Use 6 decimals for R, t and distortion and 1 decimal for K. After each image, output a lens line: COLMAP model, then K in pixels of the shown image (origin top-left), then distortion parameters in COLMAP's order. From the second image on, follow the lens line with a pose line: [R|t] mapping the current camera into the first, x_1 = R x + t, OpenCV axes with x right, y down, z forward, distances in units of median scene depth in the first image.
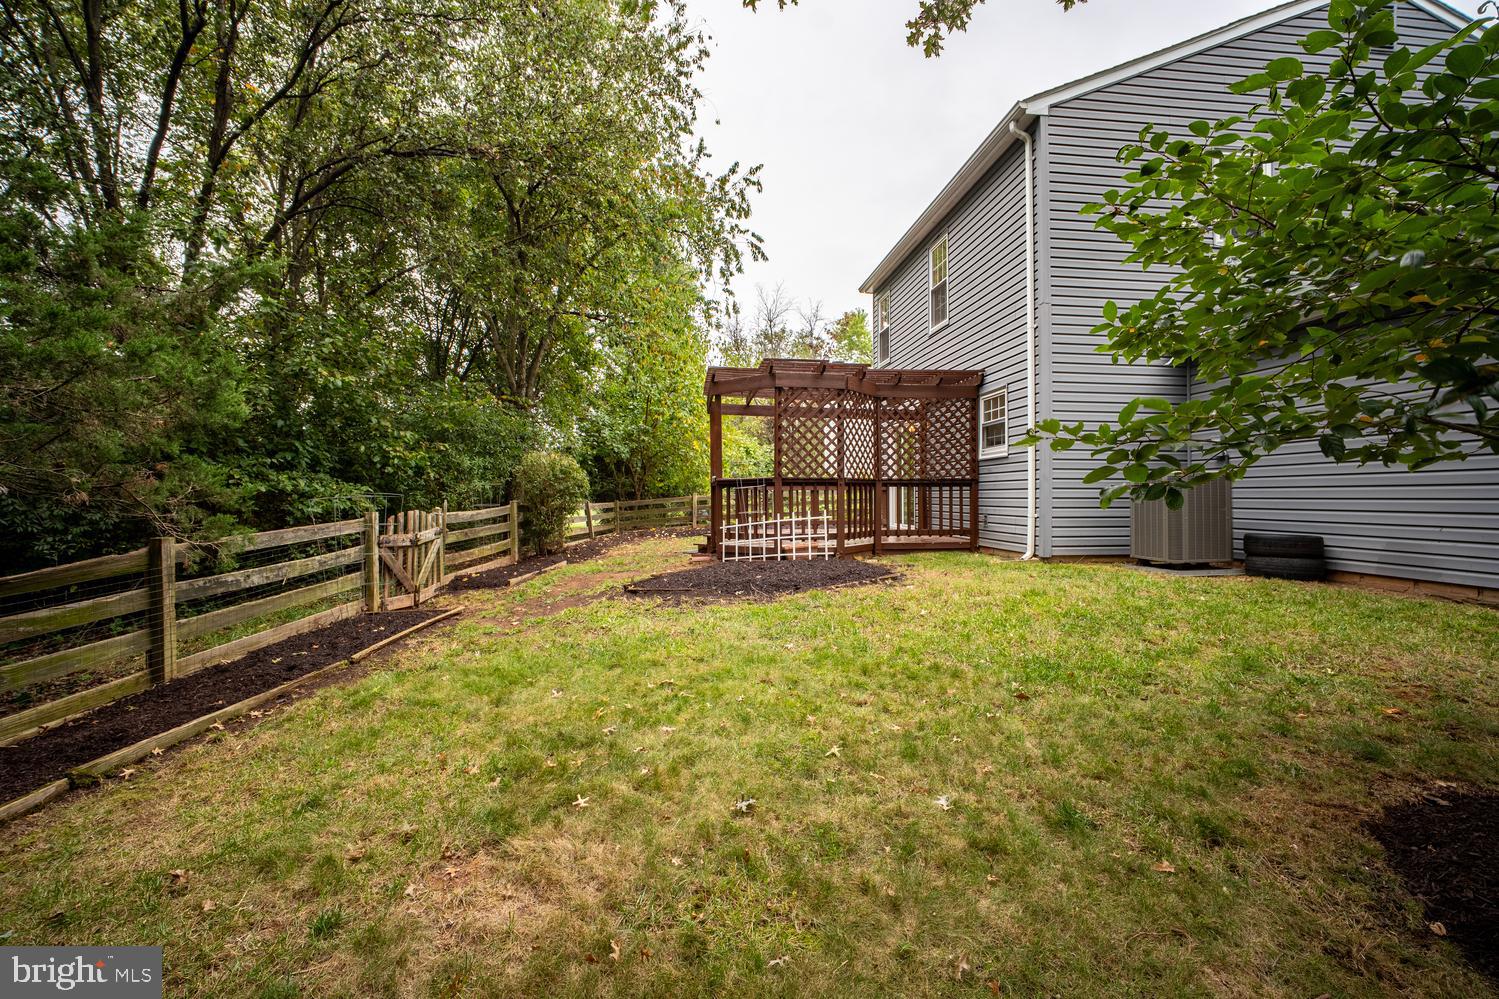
lens RADIAL K [[632.5, 0, 749.5], [0, 632.5, 499.5], [0, 0, 1]] dist [0.006773, 0.000325]
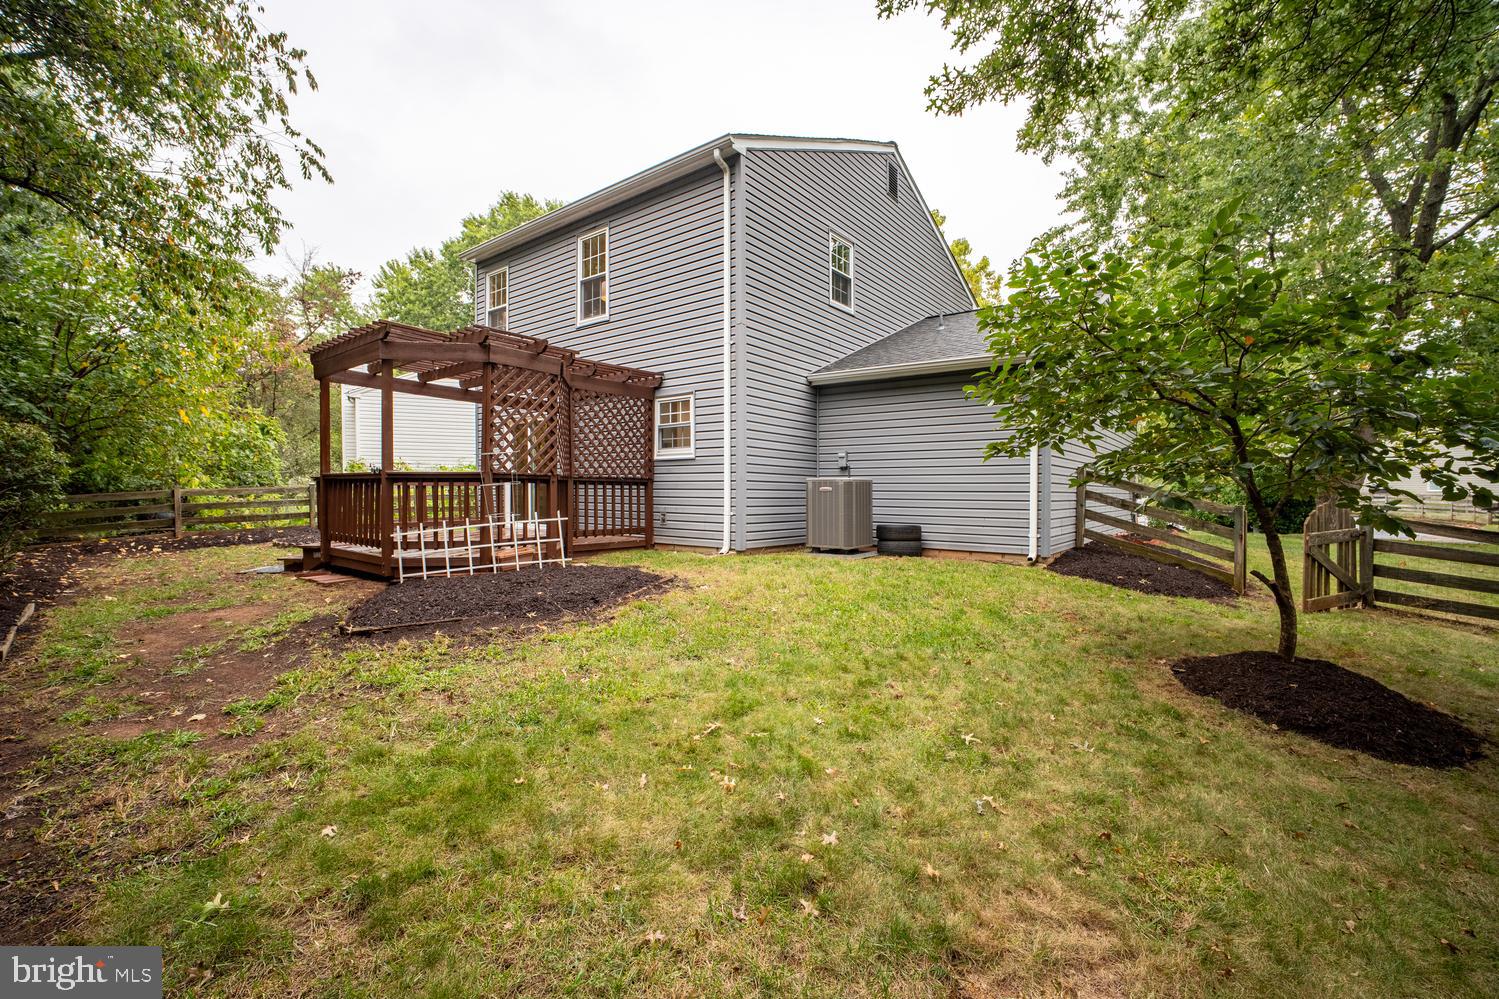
lens RADIAL K [[646.0, 0, 746.8], [0, 646.0, 509.8], [0, 0, 1]] dist [-0.002110, -0.000076]
pose [[0.713670, -0.011685, 0.700385, -0.276057], [-0.005660, 0.999732, 0.022446, -0.006045], [-0.700459, -0.019984, 0.713413, 0.144512]]
